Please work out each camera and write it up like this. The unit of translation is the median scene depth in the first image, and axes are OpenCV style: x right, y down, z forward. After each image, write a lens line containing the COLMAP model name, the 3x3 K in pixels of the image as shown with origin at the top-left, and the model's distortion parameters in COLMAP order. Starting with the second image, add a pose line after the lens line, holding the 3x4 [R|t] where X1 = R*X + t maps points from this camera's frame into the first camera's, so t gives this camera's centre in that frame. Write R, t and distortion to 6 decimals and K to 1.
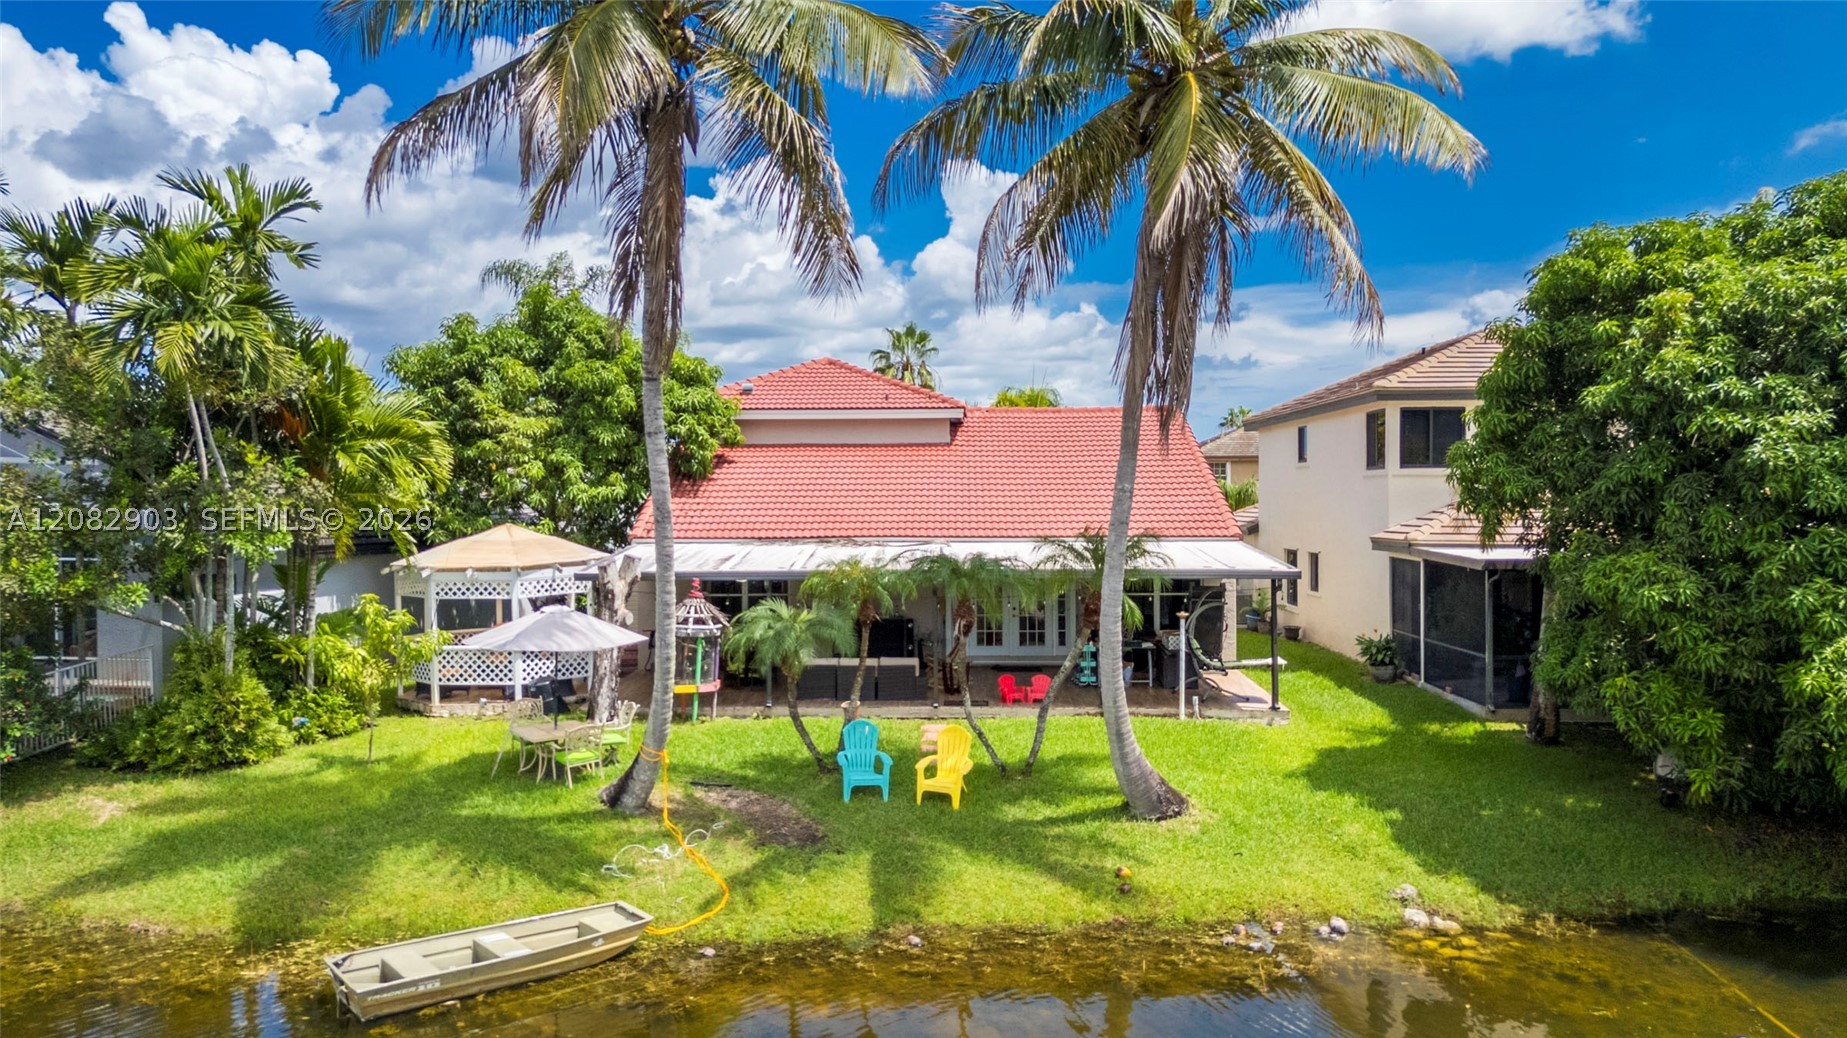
lens RADIAL K [[1396.3, 0, 945.9], [0, 1396.3, 515.1], [0, 0, 1]] dist [0.060004, -0.012855]
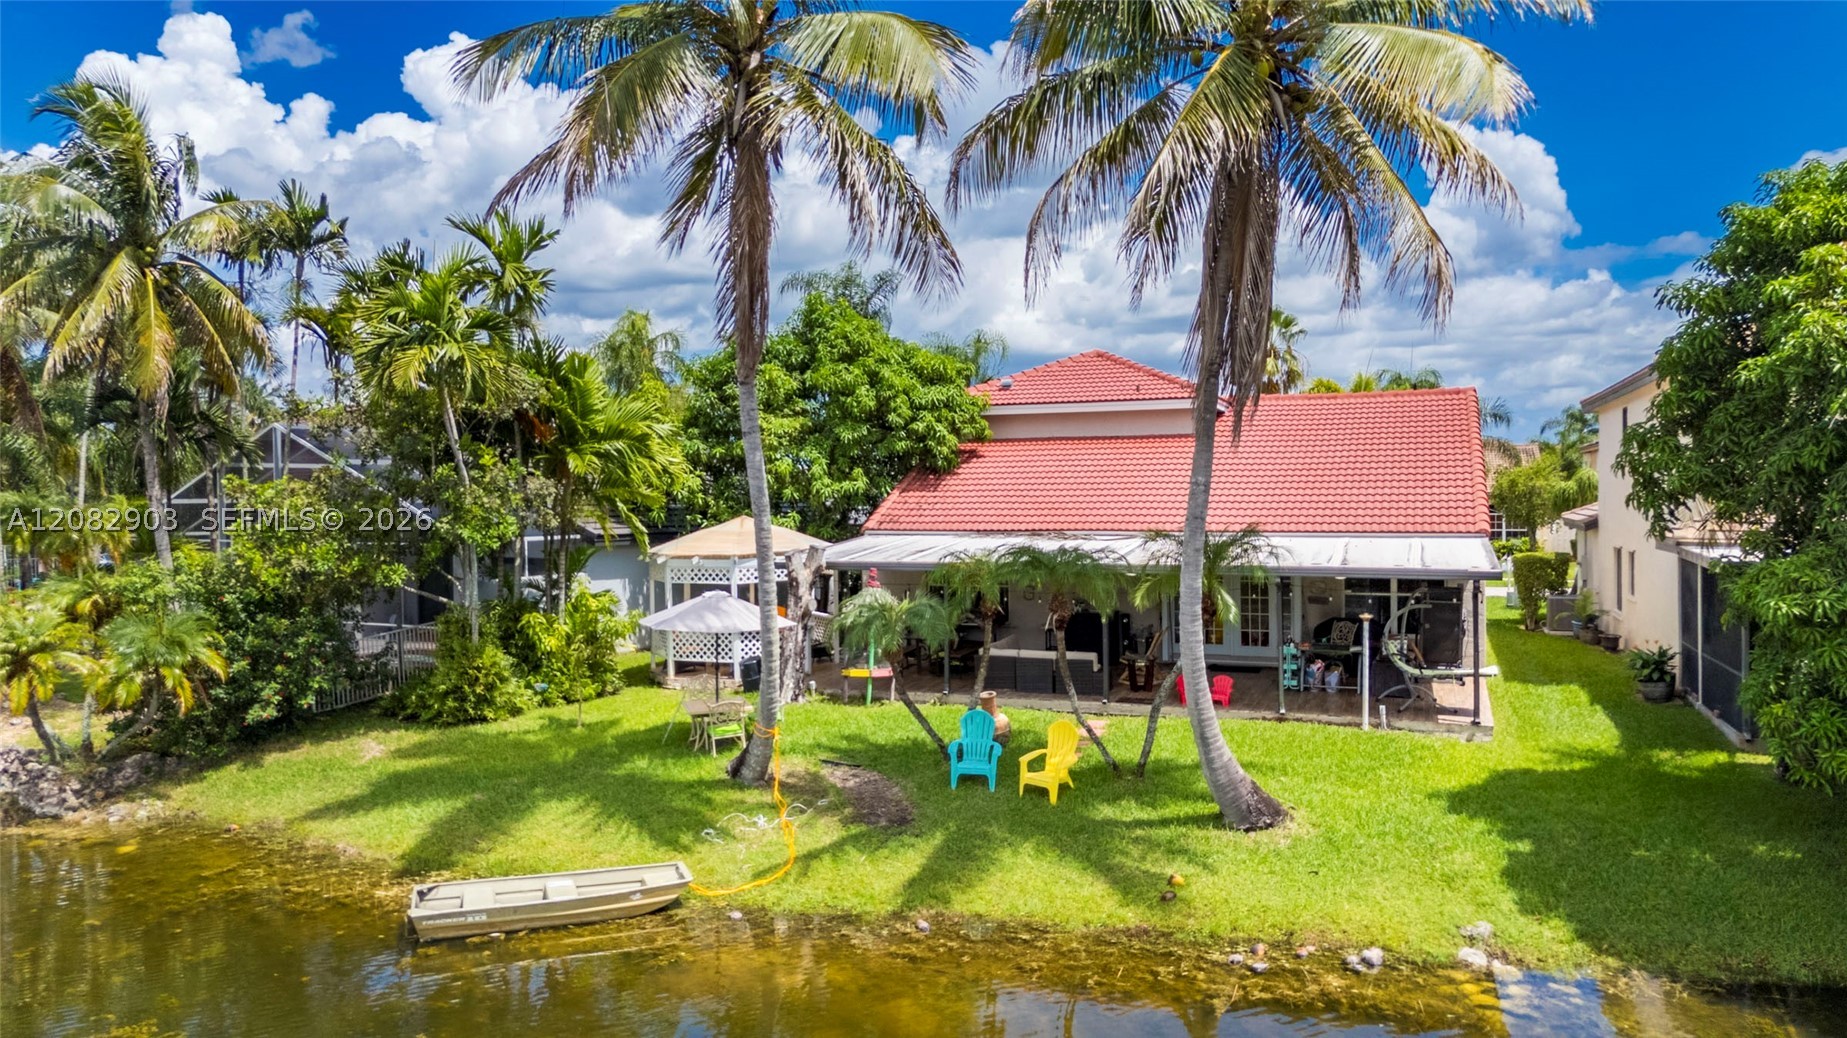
lens RADIAL K [[1396.3, 0, 924.0], [0, 1396.3, 519.1], [0, 0, 1]] dist [0.060004, -0.012855]
pose [[0.942126, 0.003678, -0.335238, 0.248645], [-0.000767, 0.999961, 0.008817, -0.001699], [0.335257, -0.008050, 0.942092, 0.029572]]
